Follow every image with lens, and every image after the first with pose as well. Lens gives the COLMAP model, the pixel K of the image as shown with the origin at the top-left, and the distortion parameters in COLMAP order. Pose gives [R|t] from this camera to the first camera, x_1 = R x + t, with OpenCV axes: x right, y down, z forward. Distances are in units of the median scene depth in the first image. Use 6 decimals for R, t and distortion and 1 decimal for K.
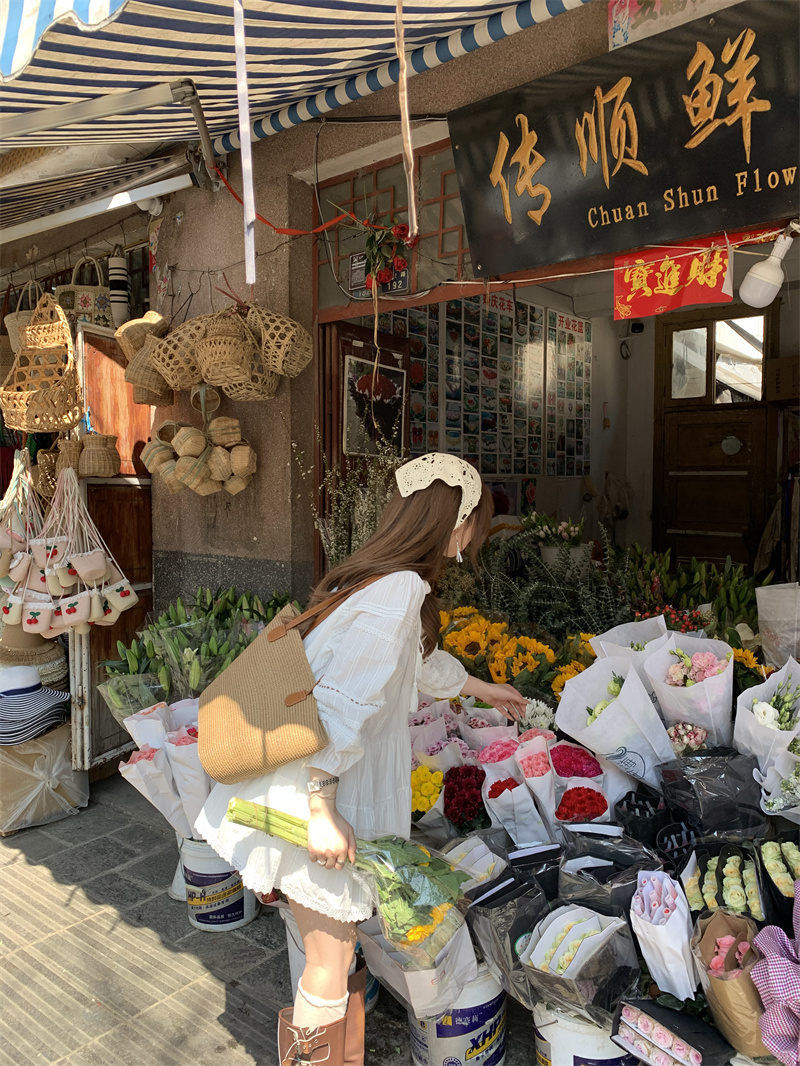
lens RADIAL K [[799.9, 0, 406.4], [0, 799.9, 524.3], [0, 0, 1]] dist [0.006924, -0.003577]
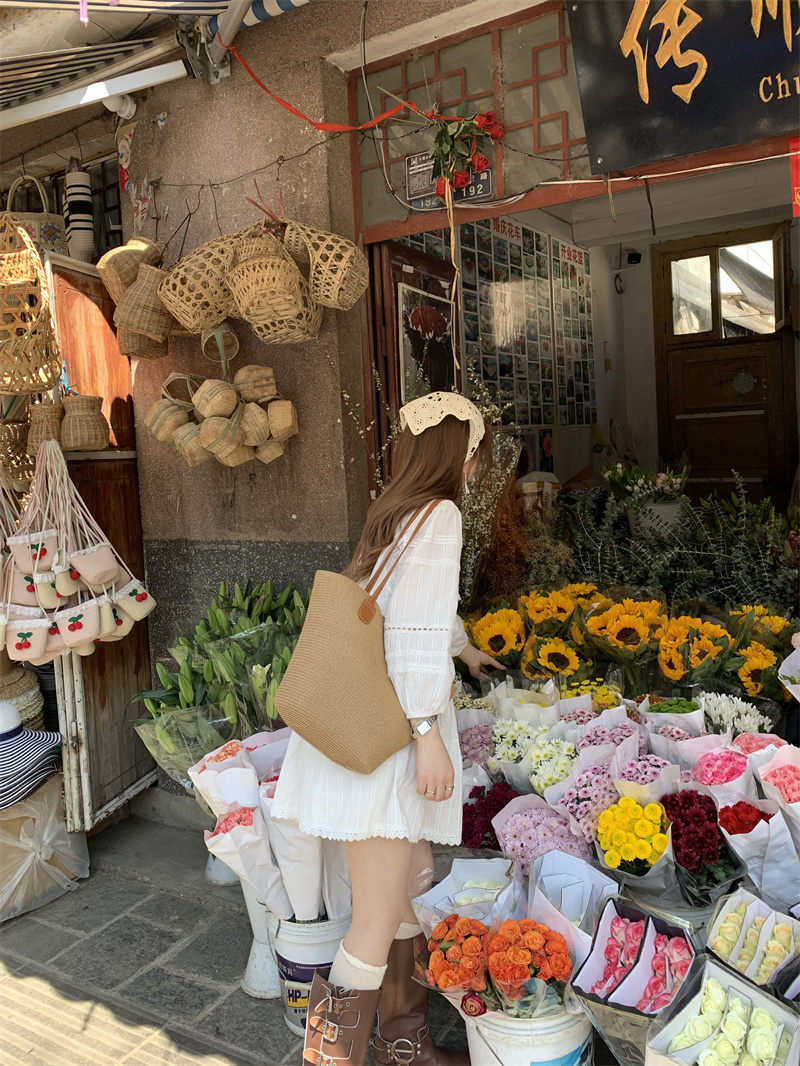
lens RADIAL K [[850.5, 0, 398.3], [0, 850.5, 484.4], [0, 0, 1]] dist [0.011072, -0.010341]
pose [[0.990261, -0.059403, 0.125915, -0.203590], [0.060465, 0.998160, -0.004628, -0.004504], [-0.125408, 0.012197, 0.992030, 0.156585]]
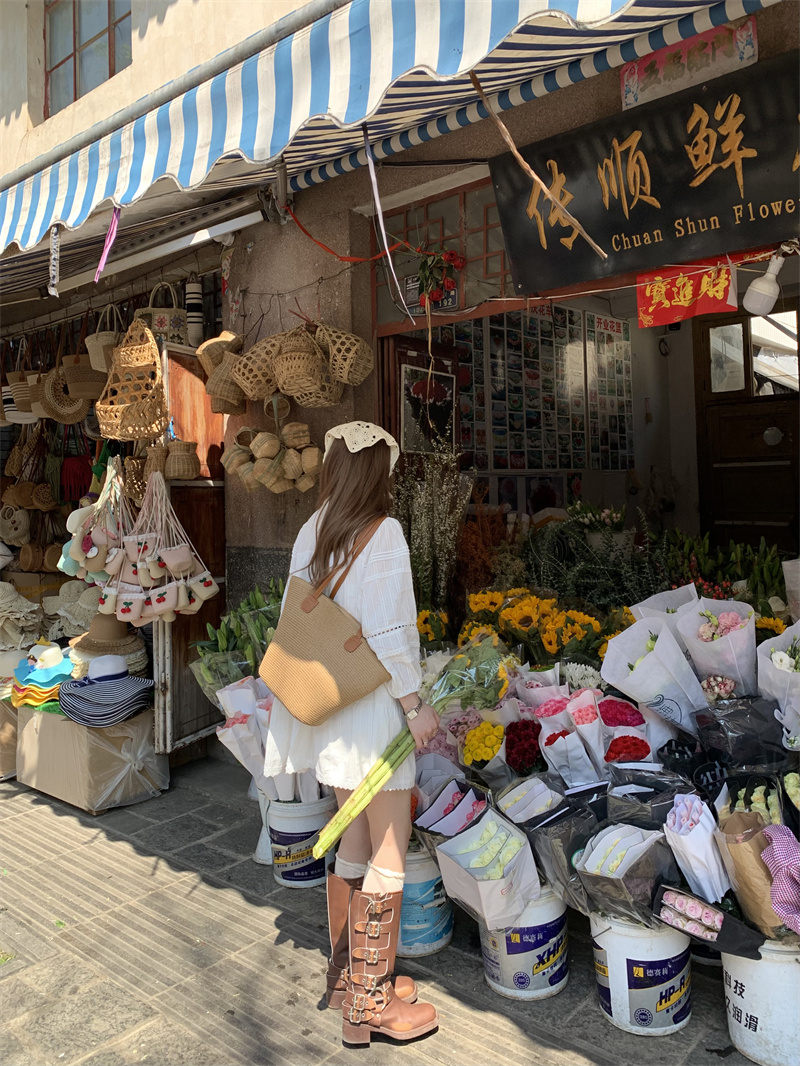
lens RADIAL K [[850.5, 0, 415.1], [0, 850.5, 455.5], [0, 0, 1]] dist [0.011072, -0.010341]
pose [[0.998895, -0.027847, -0.037870, -0.016995], [0.024302, 0.995550, -0.091049, 0.024631], [0.040237, 0.090028, 0.995126, -0.172303]]
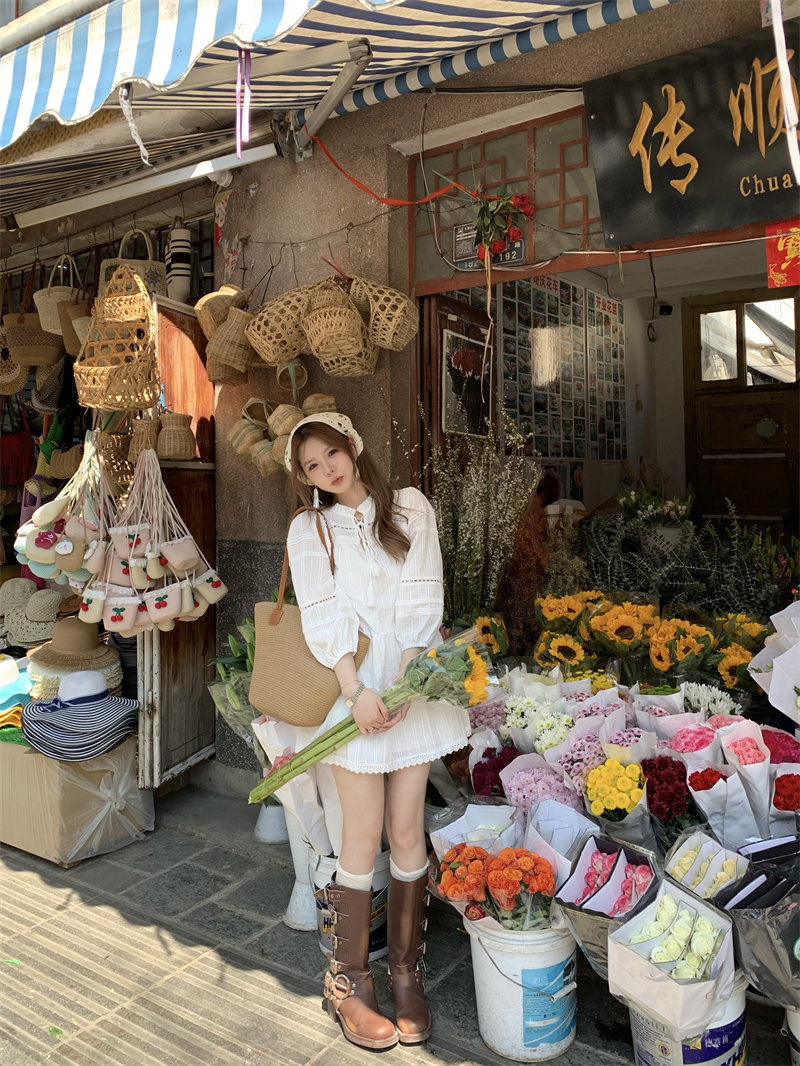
lens RADIAL K [[850.5, 0, 396.3], [0, 850.5, 452.4], [0, 0, 1]] dist [0.011072, -0.010341]
pose [[0.997497, -0.009951, 0.070004, -0.212692], [0.015822, 0.996355, -0.083822, 0.020350], [-0.068914, 0.084719, 0.994019, 0.007523]]
